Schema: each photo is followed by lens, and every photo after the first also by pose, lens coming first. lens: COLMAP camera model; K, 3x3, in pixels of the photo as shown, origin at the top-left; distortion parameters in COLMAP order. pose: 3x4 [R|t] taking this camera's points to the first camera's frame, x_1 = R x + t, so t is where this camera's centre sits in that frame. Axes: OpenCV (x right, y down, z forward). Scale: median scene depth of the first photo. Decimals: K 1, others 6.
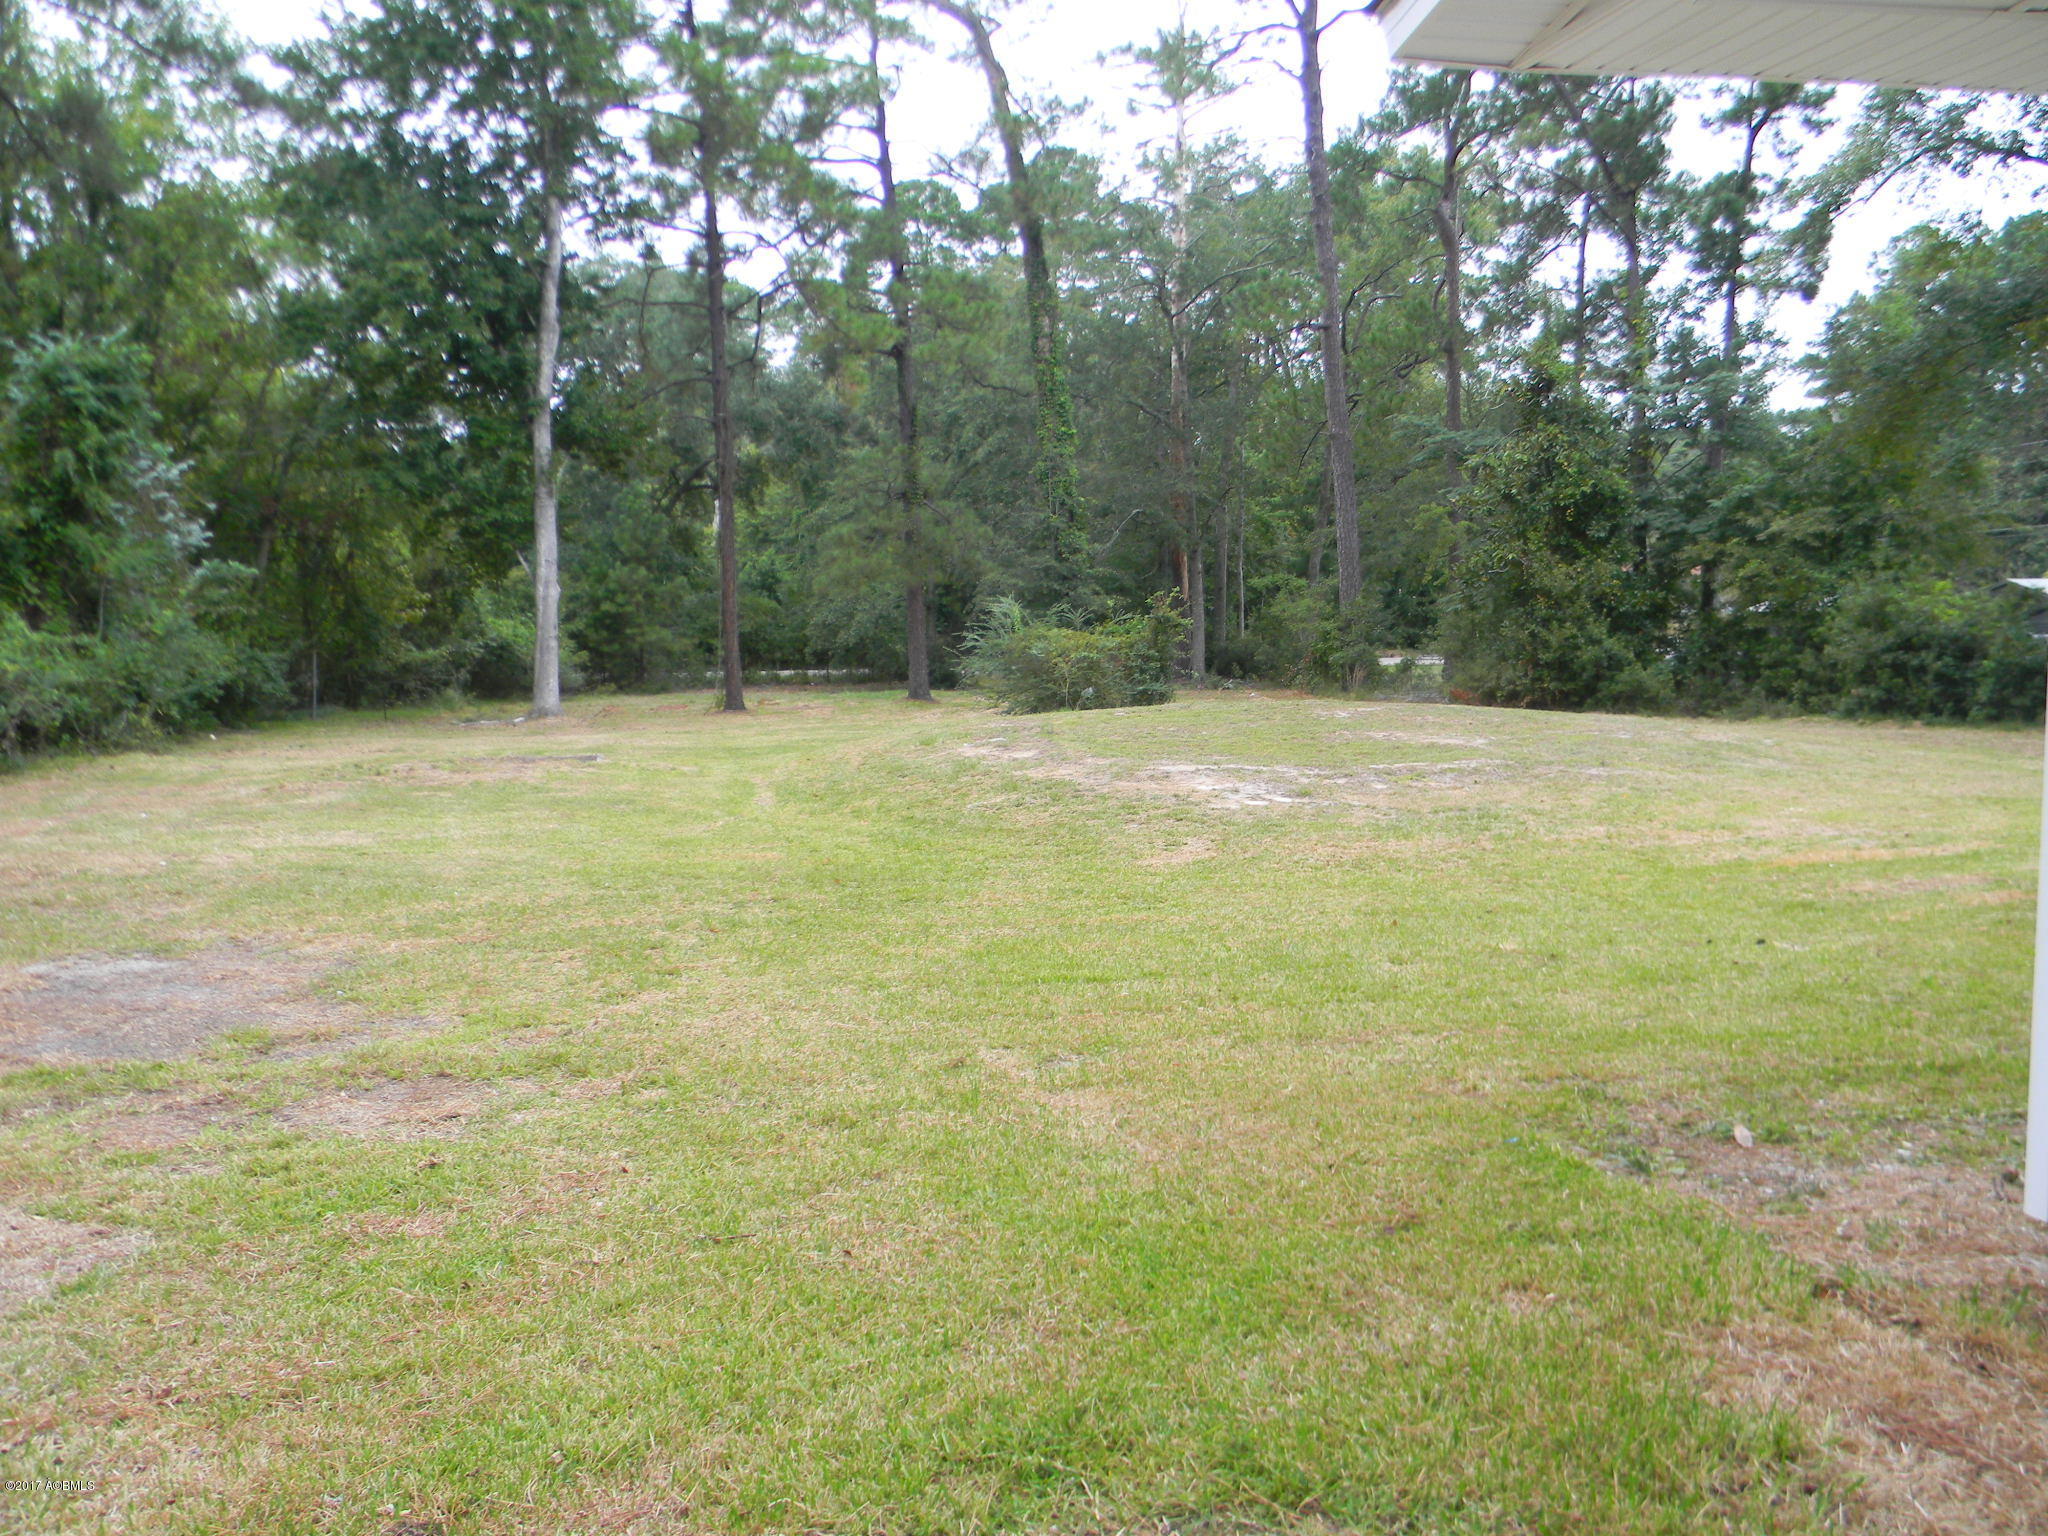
lens RADIAL K [[1694.8, 0, 1024.0], [0, 1694.8, 768.0], [0, 0, 1]] dist [-0.008664, -0.000503]
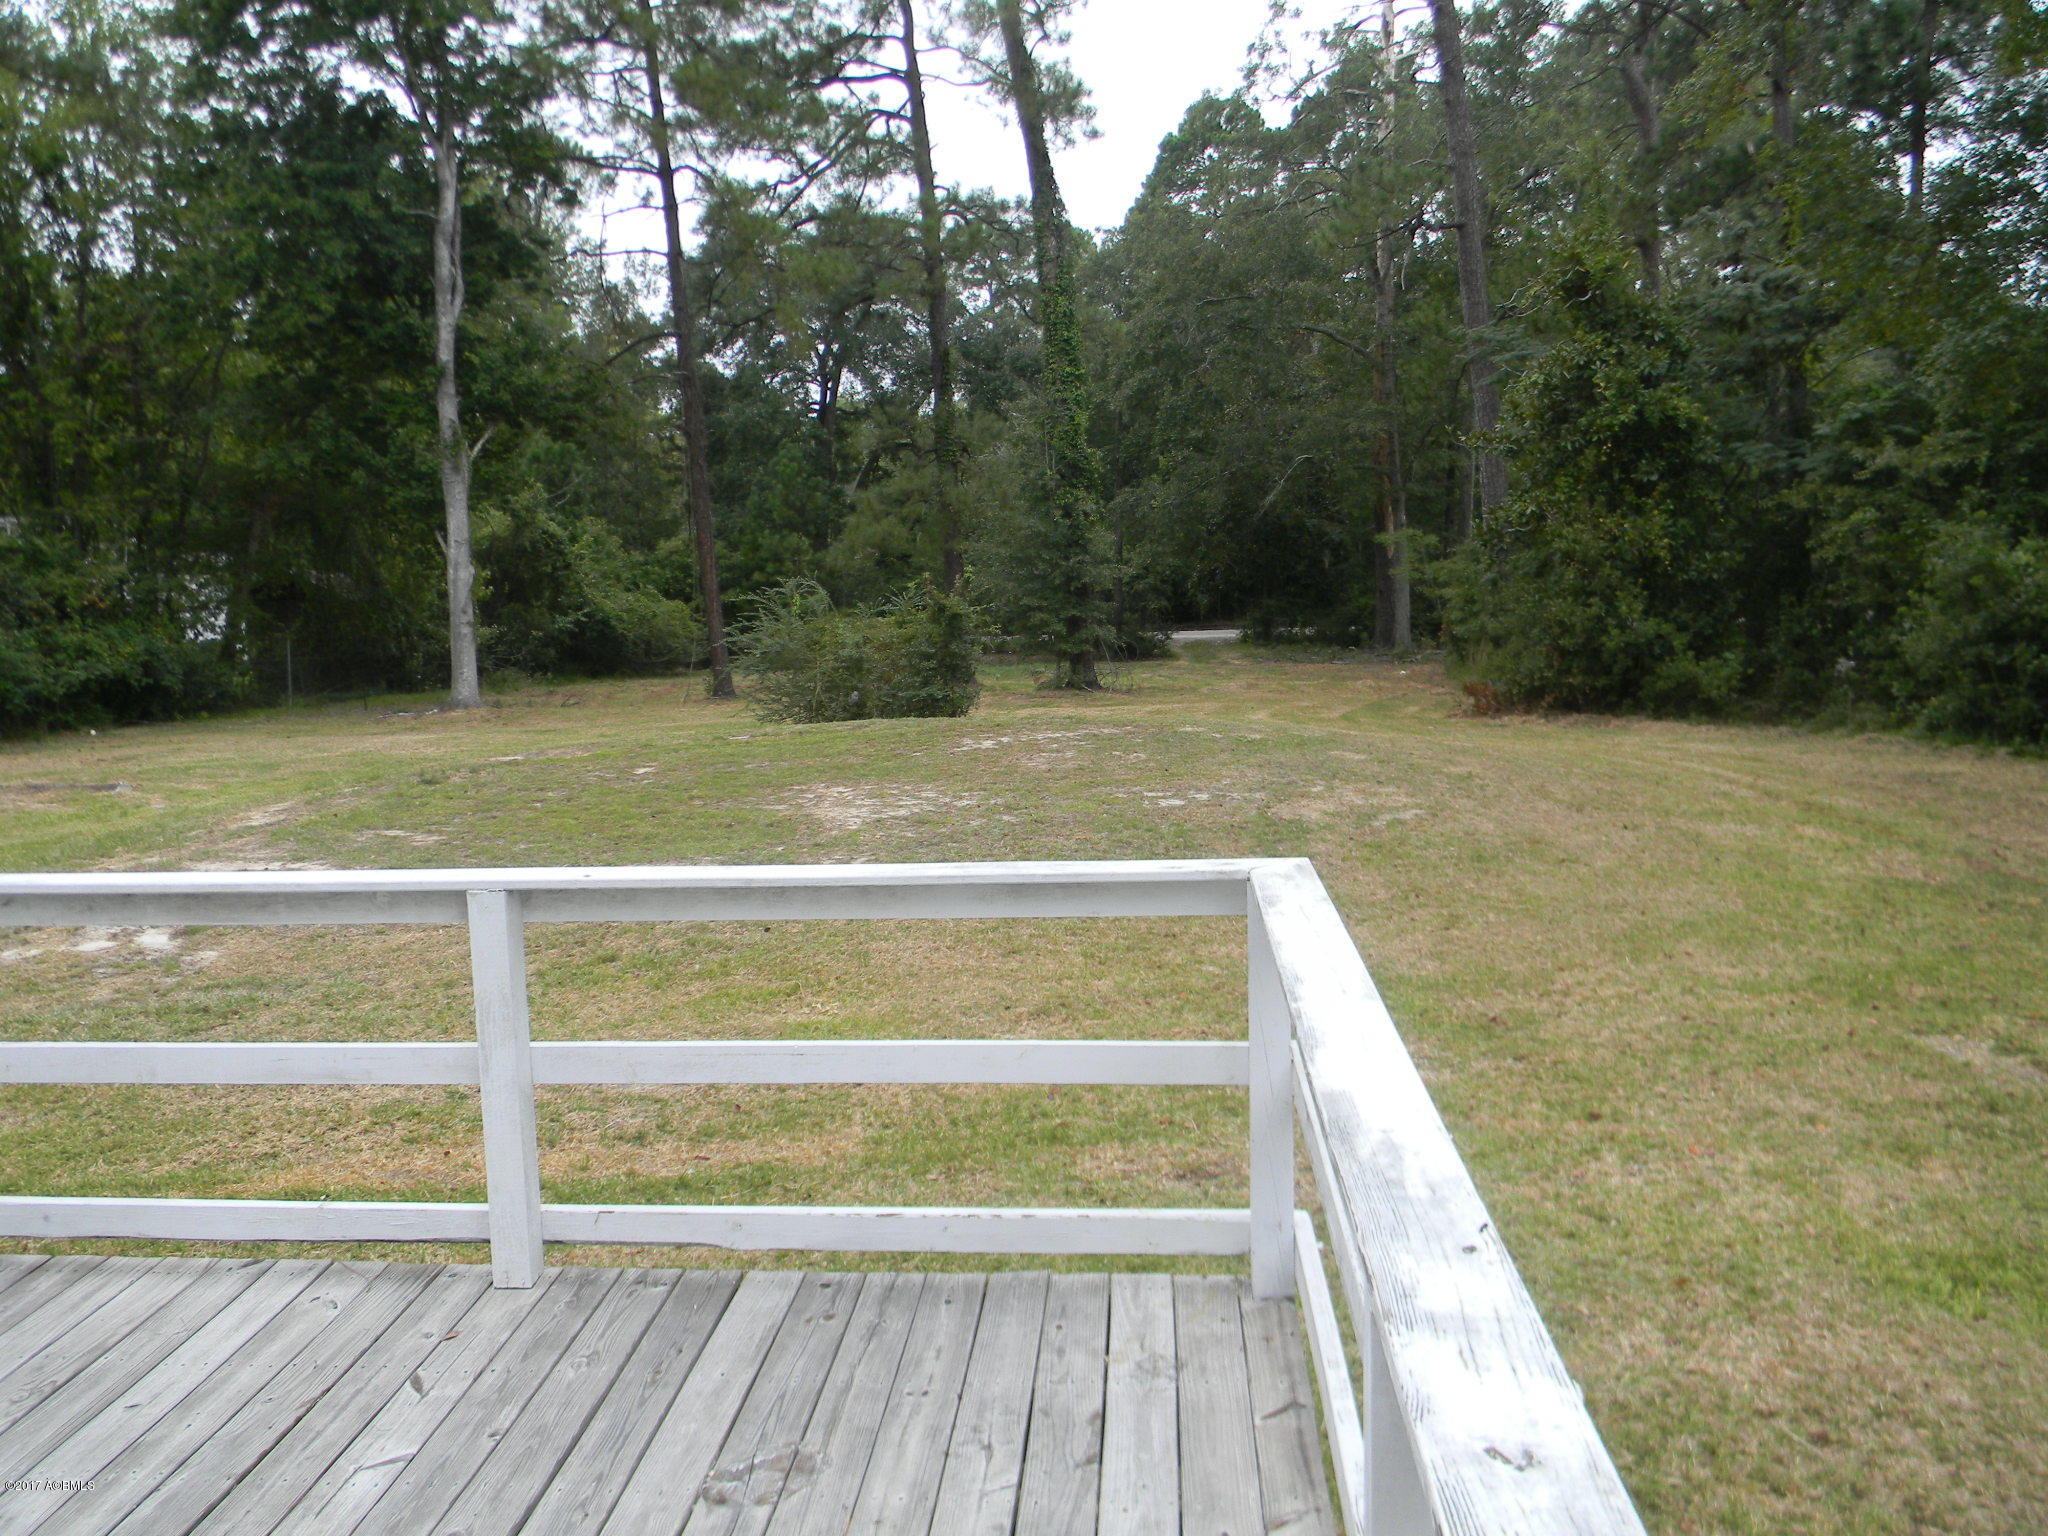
lens RADIAL K [[1694.8, 0, 1024.0], [0, 1694.8, 768.0], [0, 0, 1]] dist [-0.008664, -0.000503]
pose [[0.955592, 0.019114, -0.294073, 0.298465], [-0.009963, 0.999419, 0.032585, -0.032000], [0.294525, -0.028208, 0.955227, 0.204859]]
